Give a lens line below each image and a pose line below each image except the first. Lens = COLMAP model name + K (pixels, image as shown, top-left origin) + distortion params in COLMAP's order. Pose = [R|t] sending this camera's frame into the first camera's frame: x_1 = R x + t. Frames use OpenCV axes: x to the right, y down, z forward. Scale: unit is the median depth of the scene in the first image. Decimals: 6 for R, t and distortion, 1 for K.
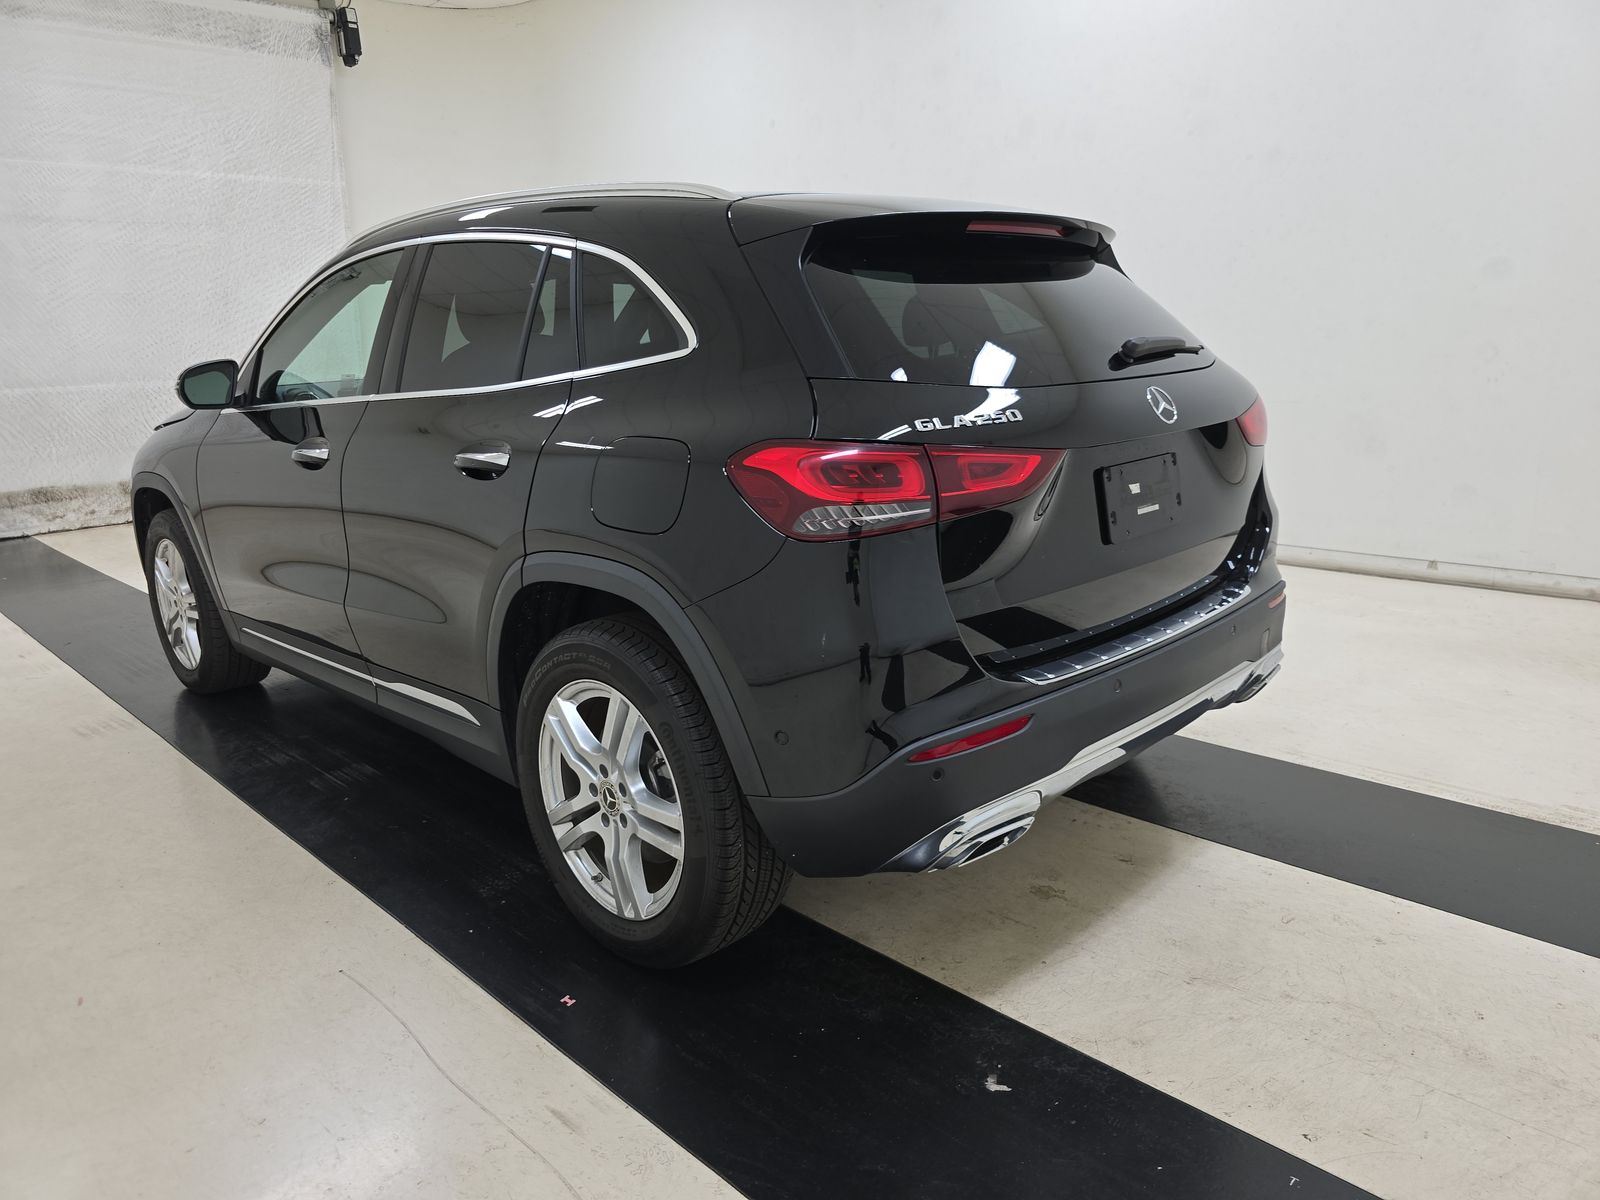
lens RADIAL K [[1121.9, 0, 813.1], [0, 1121.9, 600.5], [0, 0, 1]] dist [0.052253, -0.047762]
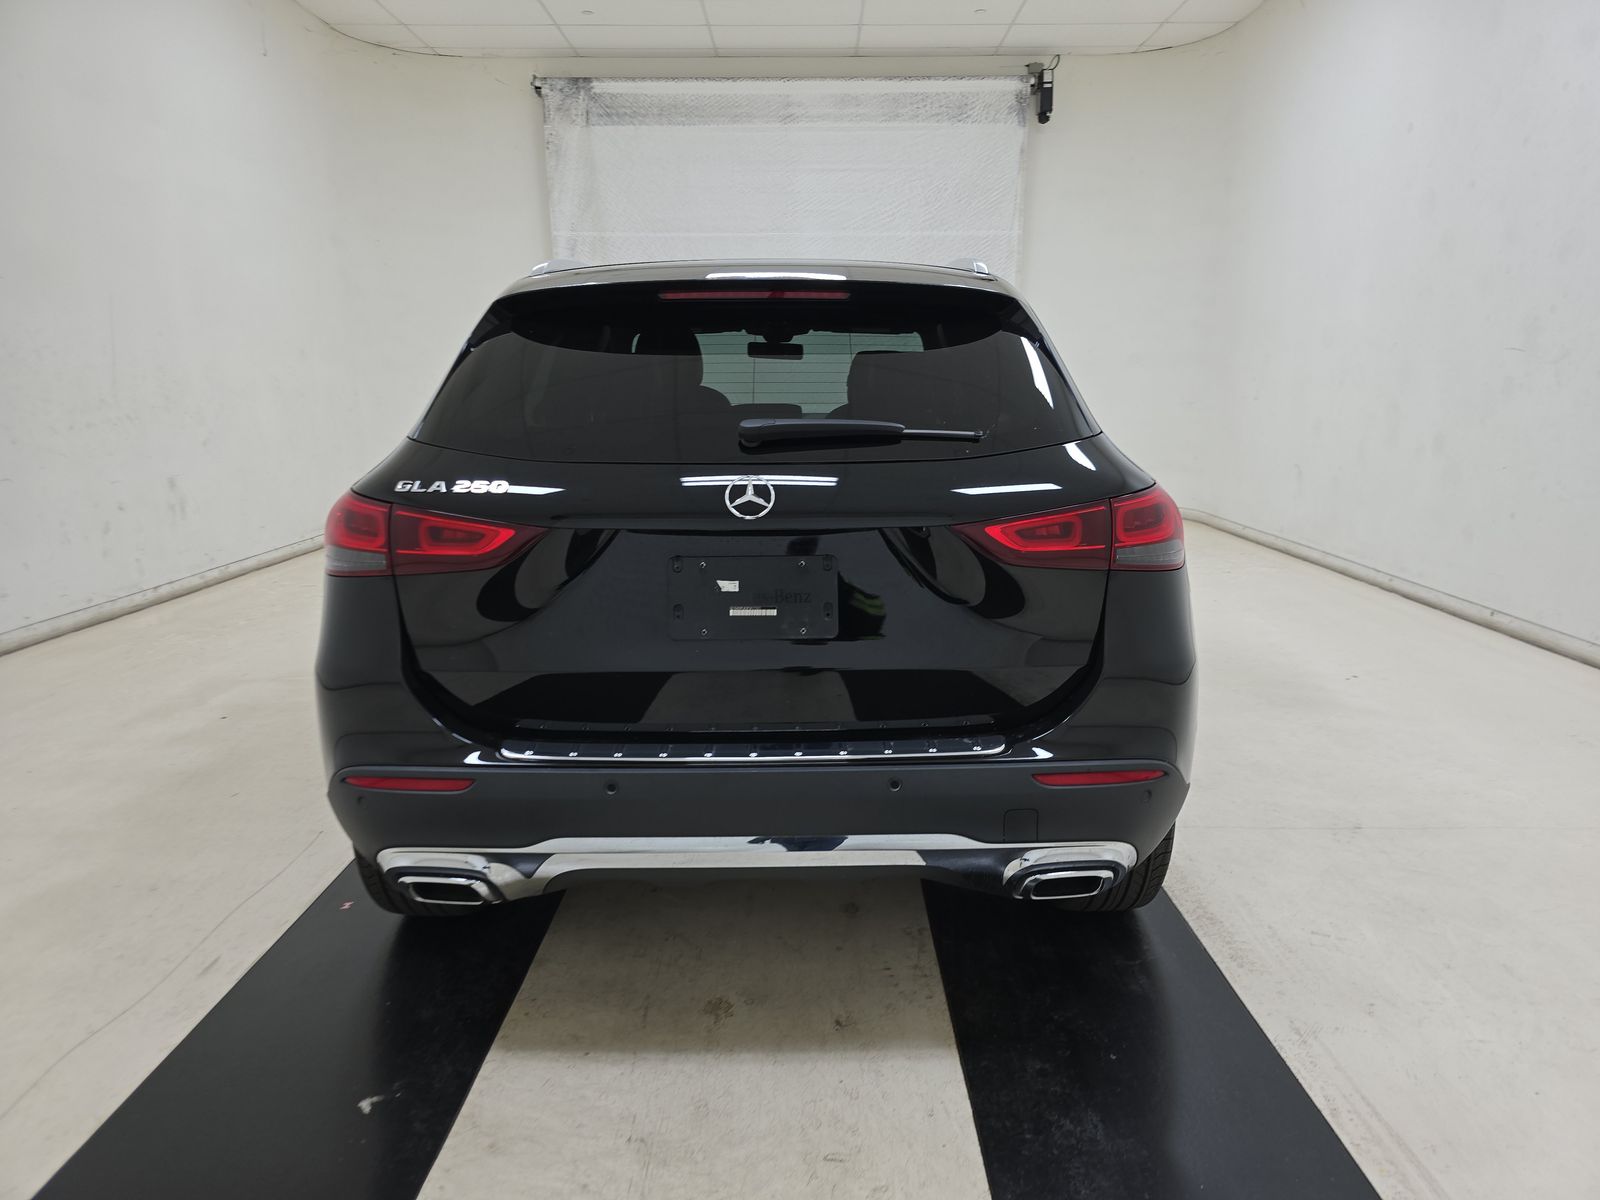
lens RADIAL K [[1121.9, 0, 813.1], [0, 1121.9, 600.5], [0, 0, 1]] dist [0.052253, -0.047762]
pose [[0.685794, 0.171669, -0.707260, 0.331107], [-0.185679, 0.980895, 0.058044, -0.052366], [0.703712, 0.091517, 0.704567, 0.146085]]
